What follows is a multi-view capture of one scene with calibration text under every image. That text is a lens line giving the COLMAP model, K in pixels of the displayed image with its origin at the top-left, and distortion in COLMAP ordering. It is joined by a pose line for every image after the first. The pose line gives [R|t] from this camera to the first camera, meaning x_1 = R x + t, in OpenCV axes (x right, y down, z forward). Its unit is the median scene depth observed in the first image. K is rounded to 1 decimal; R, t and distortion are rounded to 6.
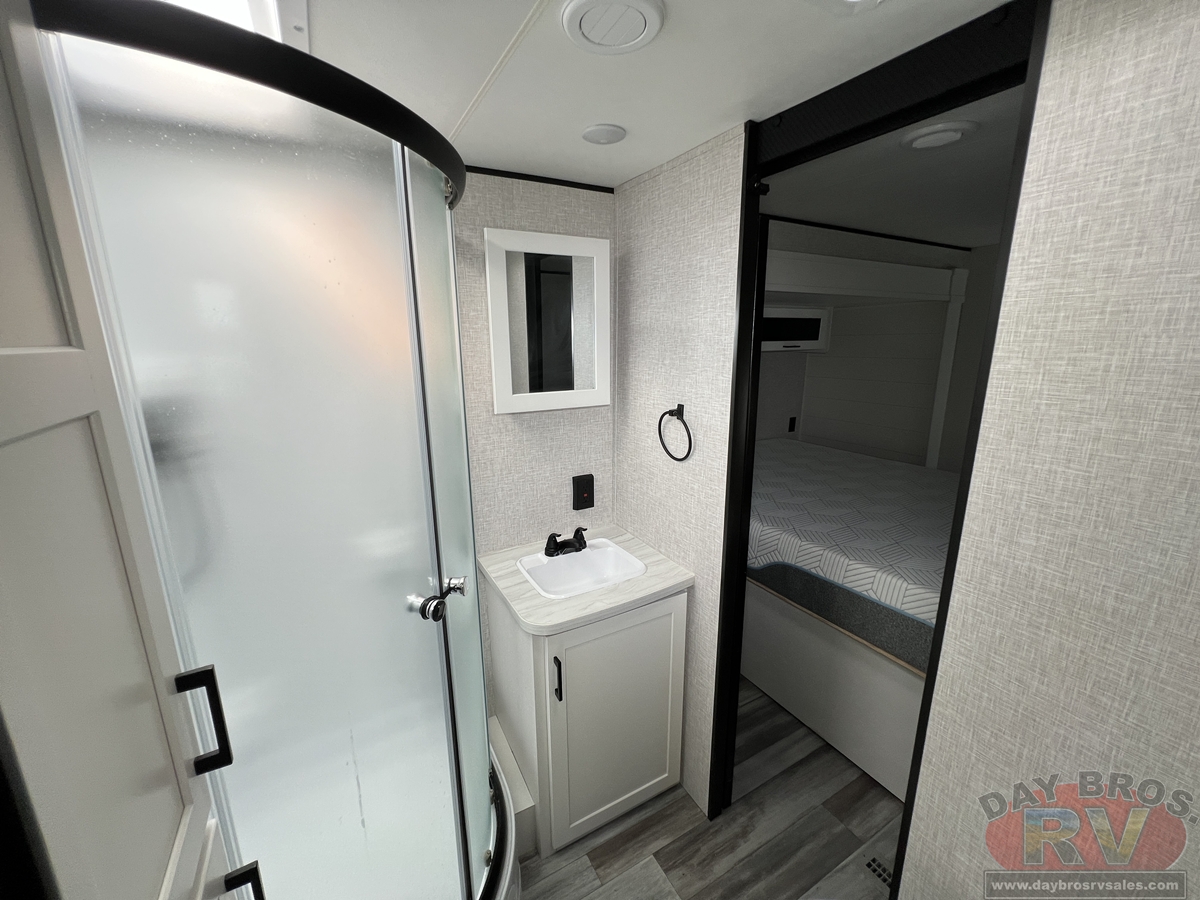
lens RADIAL K [[478.8, 0, 597.5], [0, 478.8, 447.0], [0, 0, 1]] dist [-0.002685, -0.000113]
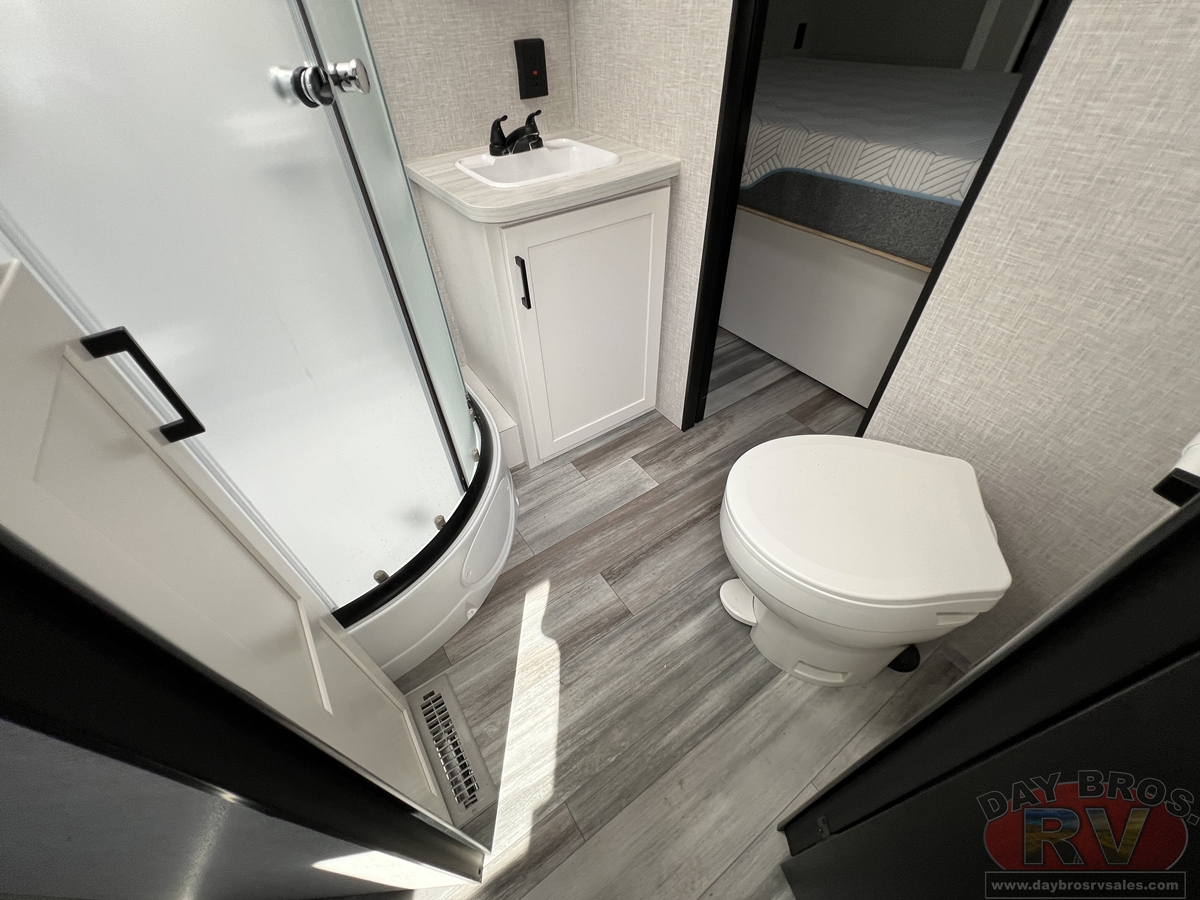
lens RADIAL K [[480.4, 0, 600.7], [0, 480.4, 443.8], [0, 0, 1]] dist [0.008389, -0.000031]
pose [[0.995488, -0.078381, 0.053472, -0.009753], [0.040179, 0.858762, 0.510797, 0.236095], [-0.085957, -0.506344, 0.858037, 0.071170]]
